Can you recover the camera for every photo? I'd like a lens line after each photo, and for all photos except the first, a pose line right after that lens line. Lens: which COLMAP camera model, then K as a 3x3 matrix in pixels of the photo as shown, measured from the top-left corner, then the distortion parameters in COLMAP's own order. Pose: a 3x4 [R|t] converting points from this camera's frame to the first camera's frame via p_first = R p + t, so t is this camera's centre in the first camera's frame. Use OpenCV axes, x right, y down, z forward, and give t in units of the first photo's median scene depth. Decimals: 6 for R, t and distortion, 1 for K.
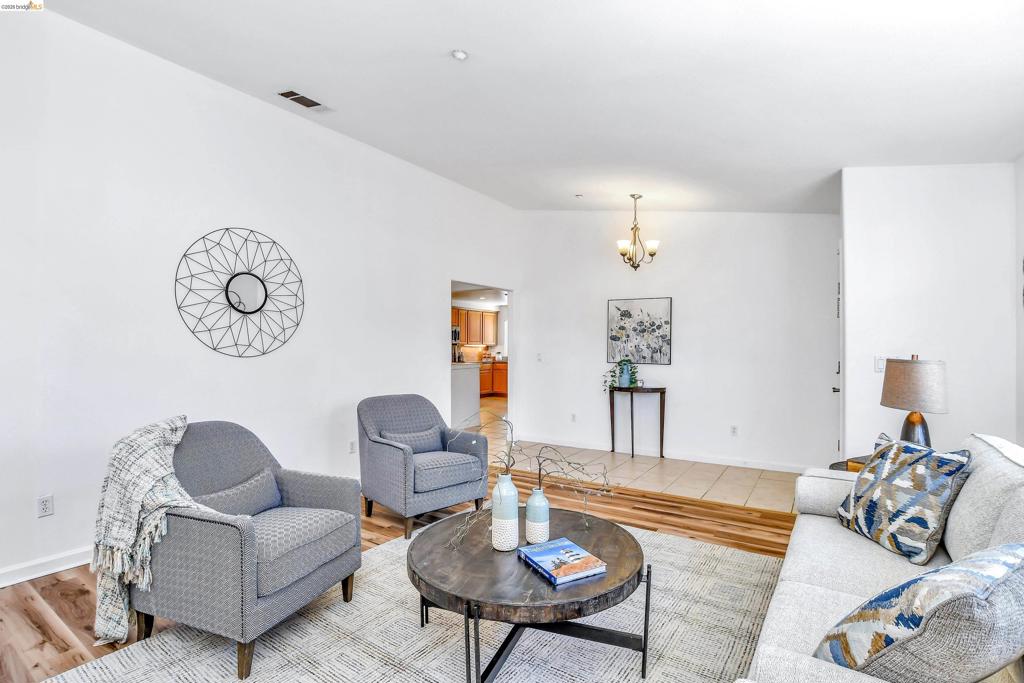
lens RADIAL K [[484.1, 0, 509.4], [0, 484.1, 348.9], [0, 0, 1]] dist [-0.027423, 0.000374]
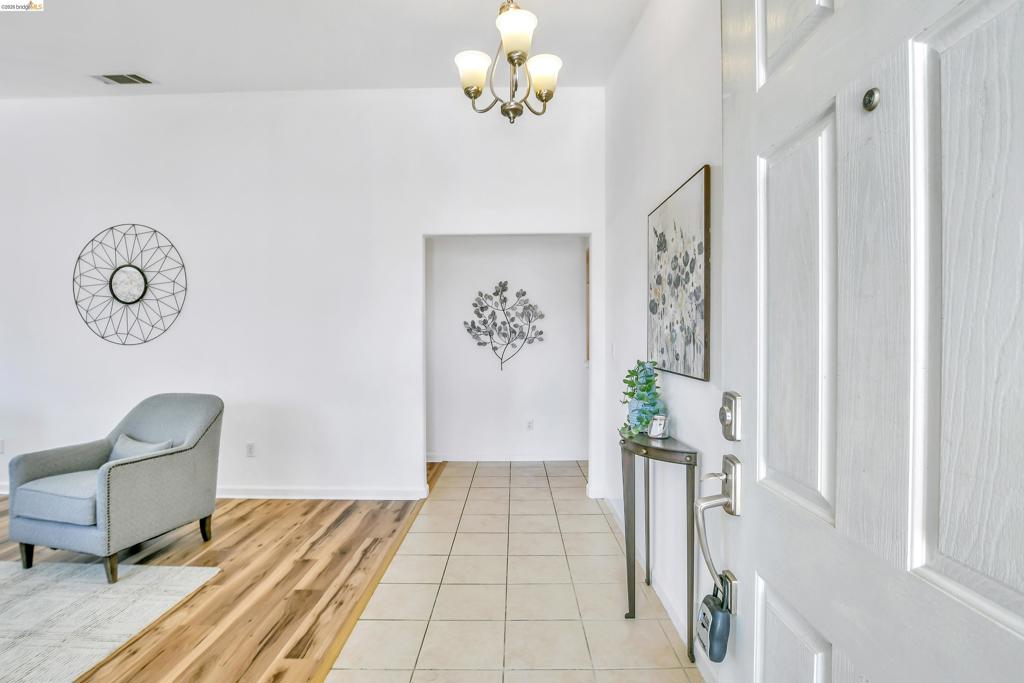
lens RADIAL K [[484.1, 0, 509.4], [0, 484.1, 348.9], [0, 0, 1]] dist [-0.027423, 0.000374]
pose [[0.559730, 0.015478, -0.828531, 0.789862], [0.002908, 0.999783, 0.020642, 0.006893], [0.828670, -0.013964, 0.559563, 1.095609]]
